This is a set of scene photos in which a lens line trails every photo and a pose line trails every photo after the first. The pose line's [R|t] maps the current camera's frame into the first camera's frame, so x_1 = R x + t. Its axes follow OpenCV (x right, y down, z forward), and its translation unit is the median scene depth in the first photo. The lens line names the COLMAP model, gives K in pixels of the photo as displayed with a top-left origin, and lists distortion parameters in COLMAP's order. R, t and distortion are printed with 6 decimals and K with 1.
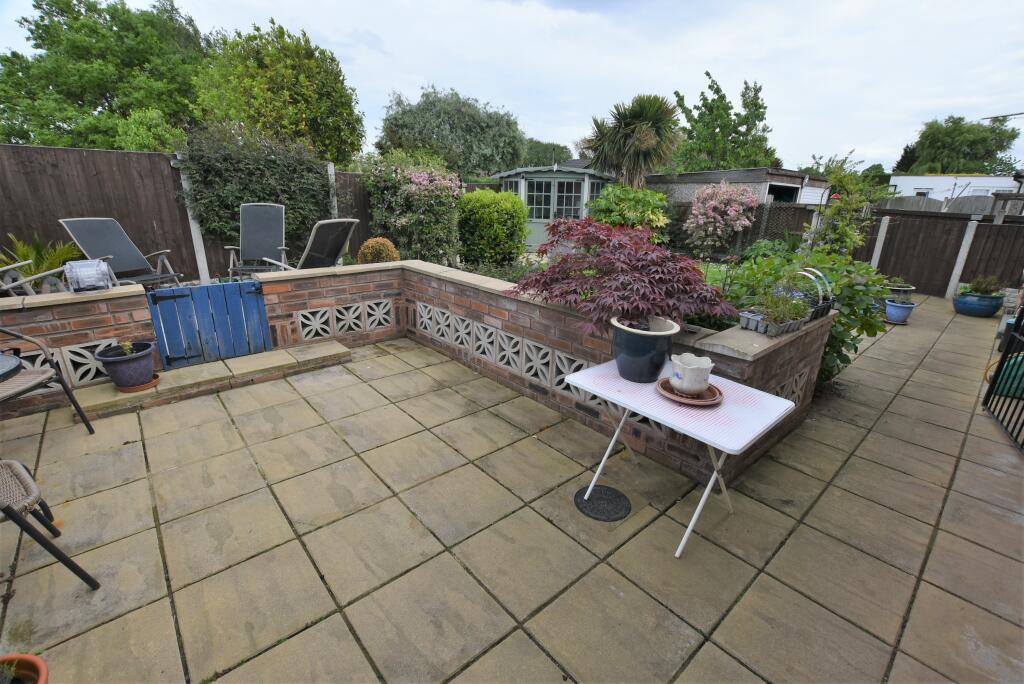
lens RADIAL K [[452.6, 0, 511.9], [0, 452.6, 348.9], [0, 0, 1]] dist [-0.027872, 0.000298]
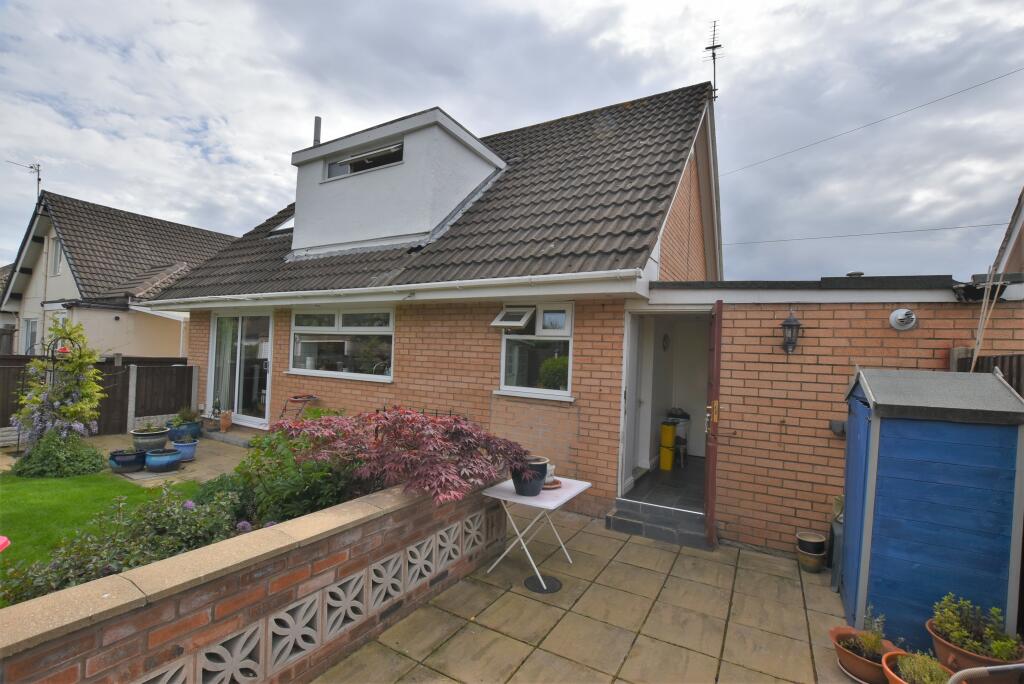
lens RADIAL K [[452.6, 0, 511.9], [0, 452.6, 348.9], [0, 0, 1]] dist [-0.027872, 0.000298]
pose [[-0.325110, -0.019262, 0.945480, -0.830282], [0.268123, 0.956888, 0.111690, -0.428864], [-0.906870, 0.289816, -0.305930, 0.949828]]
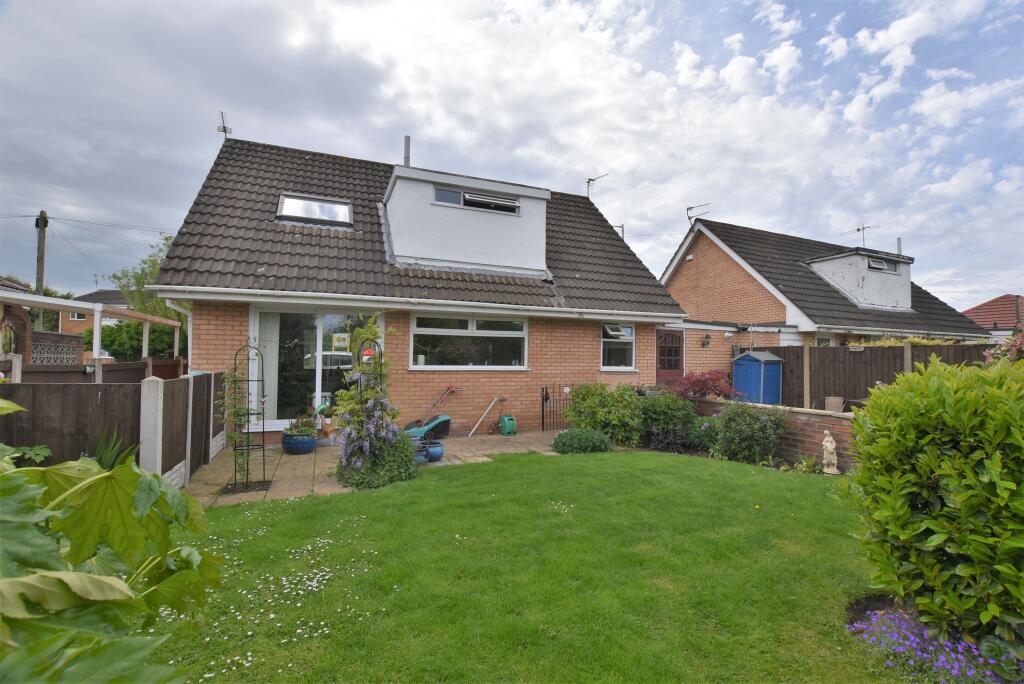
lens RADIAL K [[452.6, 0, 511.9], [0, 452.6, 348.9], [0, 0, 1]] dist [-0.027872, 0.000298]
pose [[-0.949508, -0.021180, 0.313026, 0.380121], [0.076084, 0.952393, 0.295226, -1.186876], [-0.304377, 0.304135, -0.902694, 3.426220]]
